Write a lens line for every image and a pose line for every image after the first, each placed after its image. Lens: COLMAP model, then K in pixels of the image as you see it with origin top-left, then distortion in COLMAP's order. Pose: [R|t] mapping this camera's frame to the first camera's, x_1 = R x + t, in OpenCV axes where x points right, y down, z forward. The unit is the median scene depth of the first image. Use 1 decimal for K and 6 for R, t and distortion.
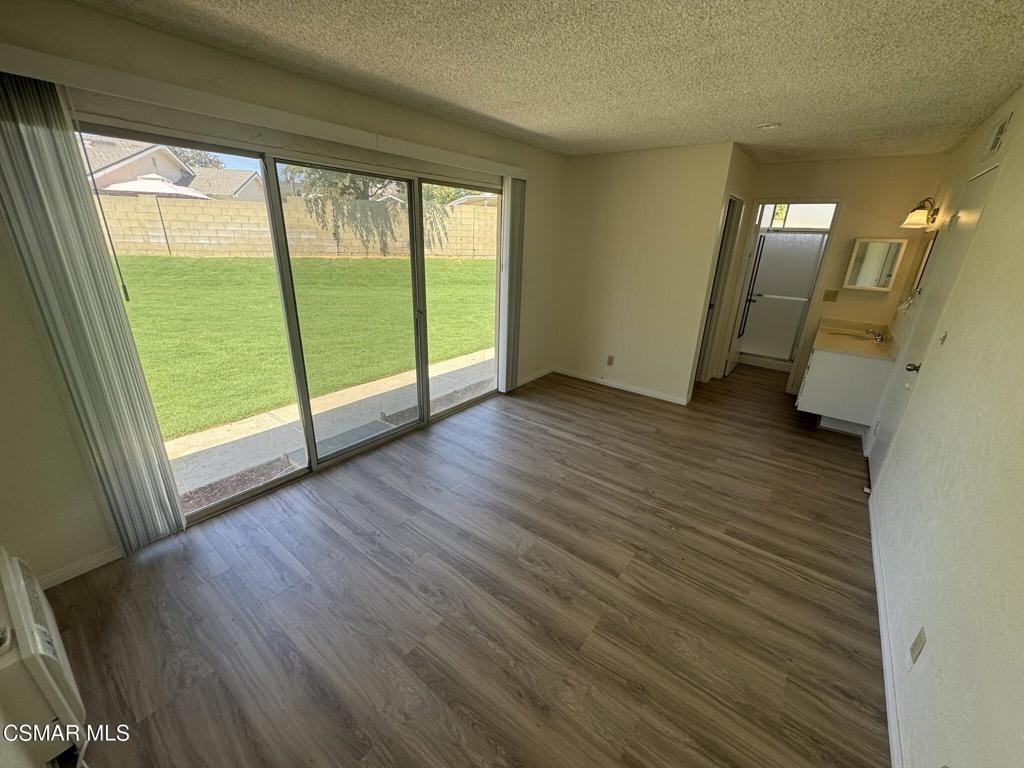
lens RADIAL K [[410.1, 0, 510.6], [0, 410.1, 383.4], [0, 0, 1]] dist [-0.002157, 0.000805]
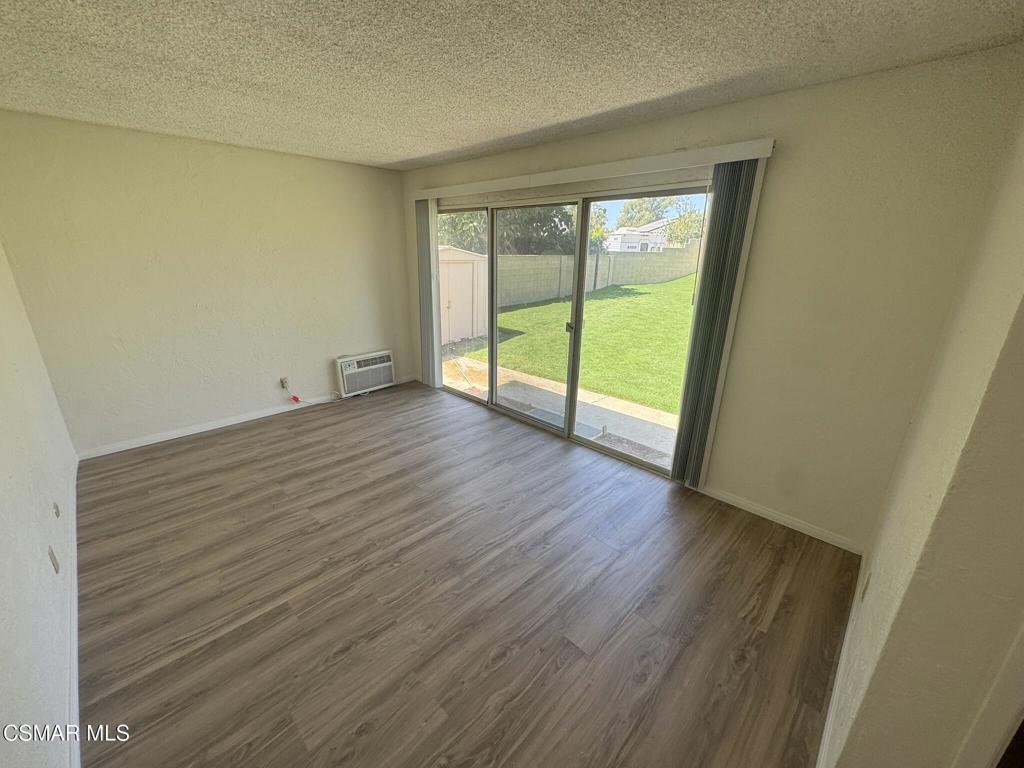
lens RADIAL K [[410.1, 0, 510.6], [0, 410.1, 383.4], [0, 0, 1]] dist [-0.002157, 0.000805]
pose [[-0.118444, 0.274638, -0.954225, 1.075308], [-0.360094, 0.883691, 0.299035, -0.396063], [0.925367, 0.379029, -0.005772, 1.199359]]
